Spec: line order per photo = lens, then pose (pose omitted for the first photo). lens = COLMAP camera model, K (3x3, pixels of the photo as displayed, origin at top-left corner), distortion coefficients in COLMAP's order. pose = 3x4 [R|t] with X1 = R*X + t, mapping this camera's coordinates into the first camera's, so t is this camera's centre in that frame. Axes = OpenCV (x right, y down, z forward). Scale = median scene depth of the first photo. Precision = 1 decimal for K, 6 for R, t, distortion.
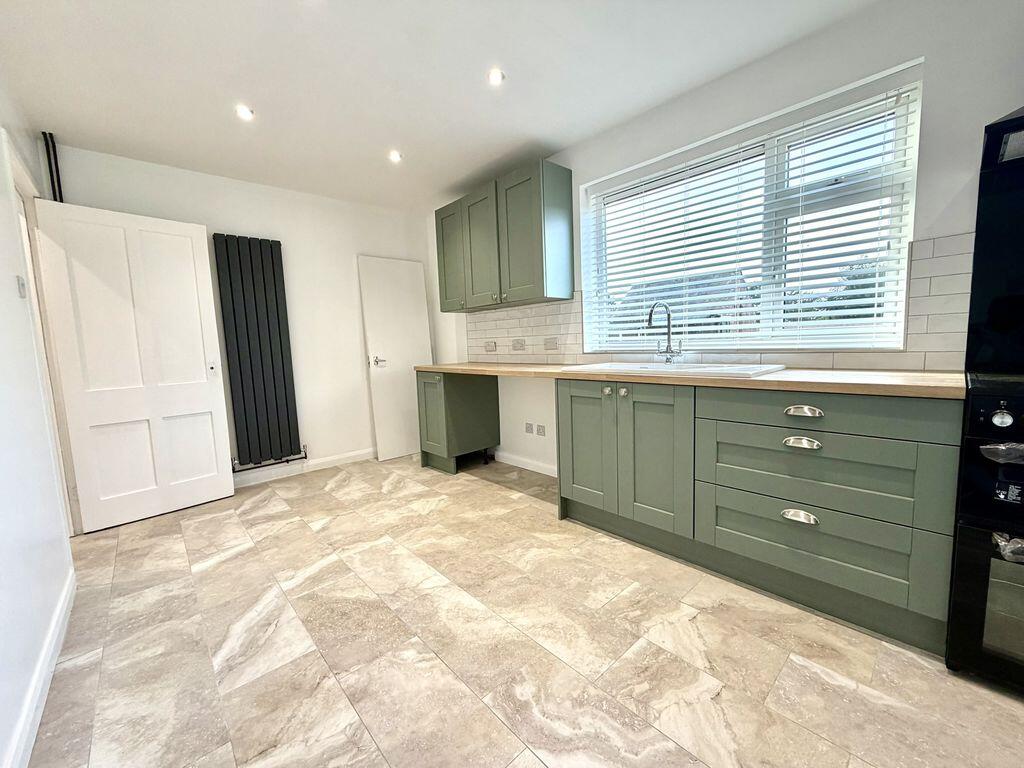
lens RADIAL K [[410.5, 0, 506.9], [0, 410.5, 385.4], [0, 0, 1]] dist [0.000832, -0.000189]
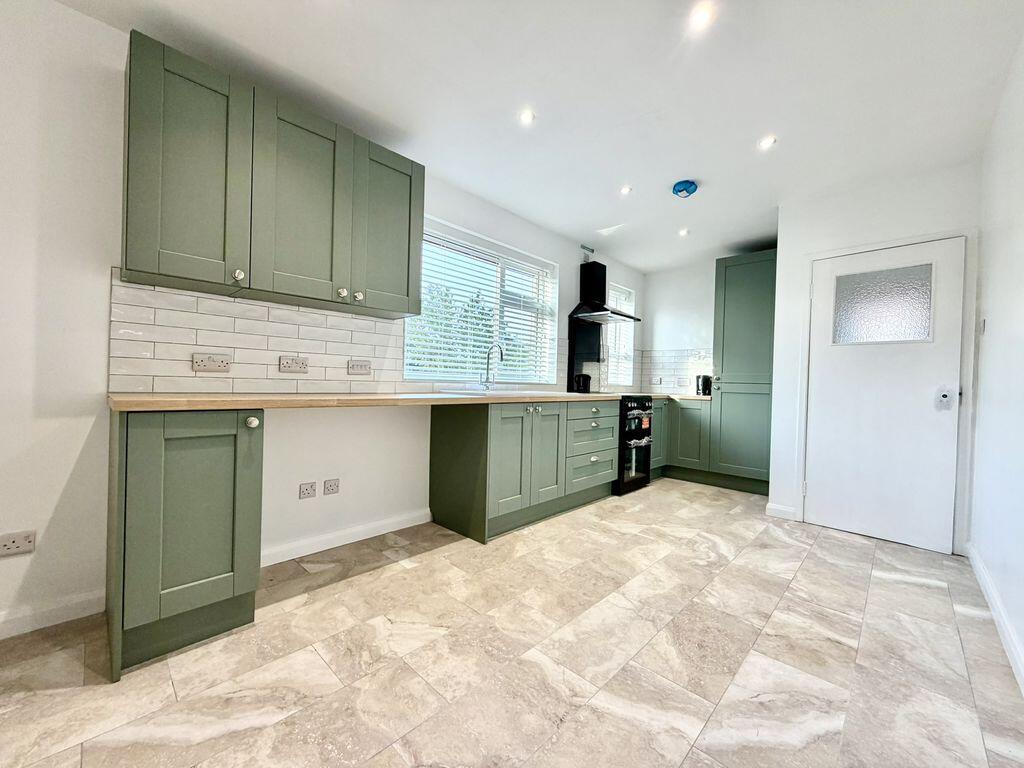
lens RADIAL K [[408.9, 0, 514.1], [0, 408.9, 383.1], [0, 0, 1]] dist [0.002030, -0.000322]
pose [[-0.081123, 0.032474, 0.996175, -1.216474], [0.079583, 0.996489, -0.026003, -0.048557], [-0.993522, 0.077169, -0.083423, 1.347955]]
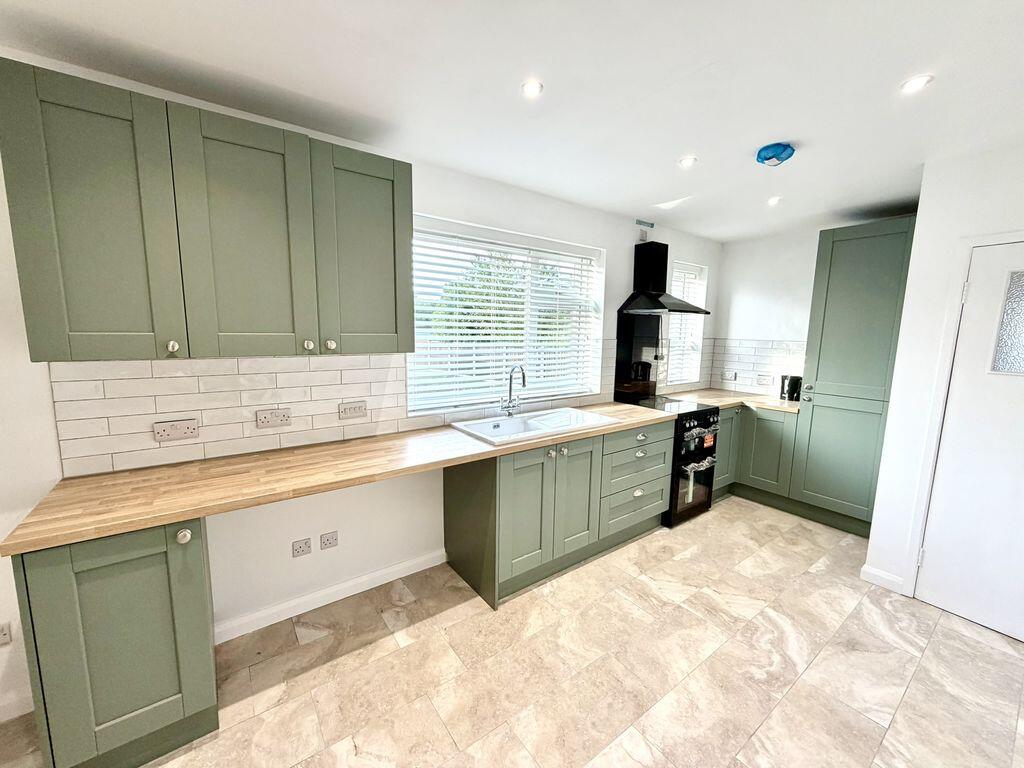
lens RADIAL K [[408.9, 0, 514.1], [0, 408.9, 383.1], [0, 0, 1]] dist [0.002030, -0.000322]
pose [[0.093219, -0.094590, 0.991142, -0.957349], [0.082715, 0.992771, 0.086966, -0.322212], [-0.992204, 0.073876, 0.100370, 1.145154]]
